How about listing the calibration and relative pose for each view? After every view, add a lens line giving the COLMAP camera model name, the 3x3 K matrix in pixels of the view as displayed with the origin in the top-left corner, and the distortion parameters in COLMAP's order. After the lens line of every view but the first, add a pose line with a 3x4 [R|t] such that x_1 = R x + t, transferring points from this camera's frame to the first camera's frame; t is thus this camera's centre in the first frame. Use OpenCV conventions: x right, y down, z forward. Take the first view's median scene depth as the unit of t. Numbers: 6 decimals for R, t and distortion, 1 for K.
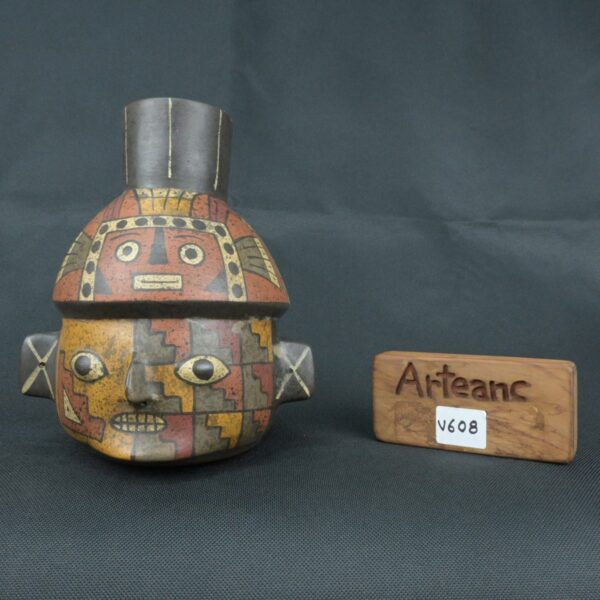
lens RADIAL K [[617.4, 0, 301.5], [0, 617.4, 295.9], [0, 0, 1]] dist [-0.002237, 0.000000]
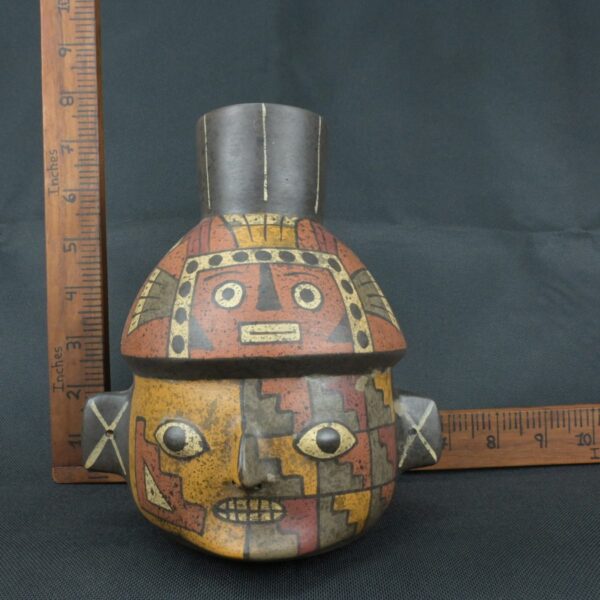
lens RADIAL K [[662.3, 0, 300.0], [0, 662.3, 296.2], [0, 0, 1]] dist [-0.011834, 0.000000]
pose [[0.999598, -0.026109, 0.011049, -0.193607], [0.026328, 0.999450, -0.020156, -0.049390], [-0.010516, 0.020439, 0.999736, 0.135713]]
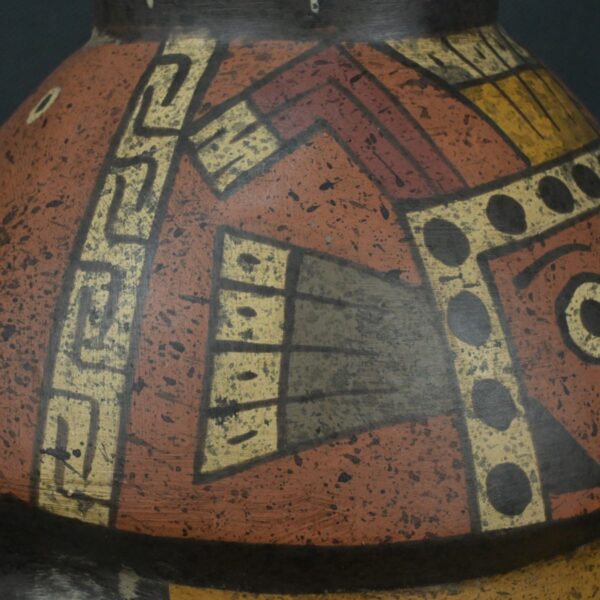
lens RADIAL K [[1936.9, 0, 301.7], [0, 1936.9, 299.1], [0, 0, 1]] dist [0.016868, 0.000000]
pose [[0.603520, -0.229947, 0.763471, -1.015506], [-0.004393, 0.956540, 0.291569, -0.332111], [-0.797336, -0.179321, 0.576281, 0.581220]]
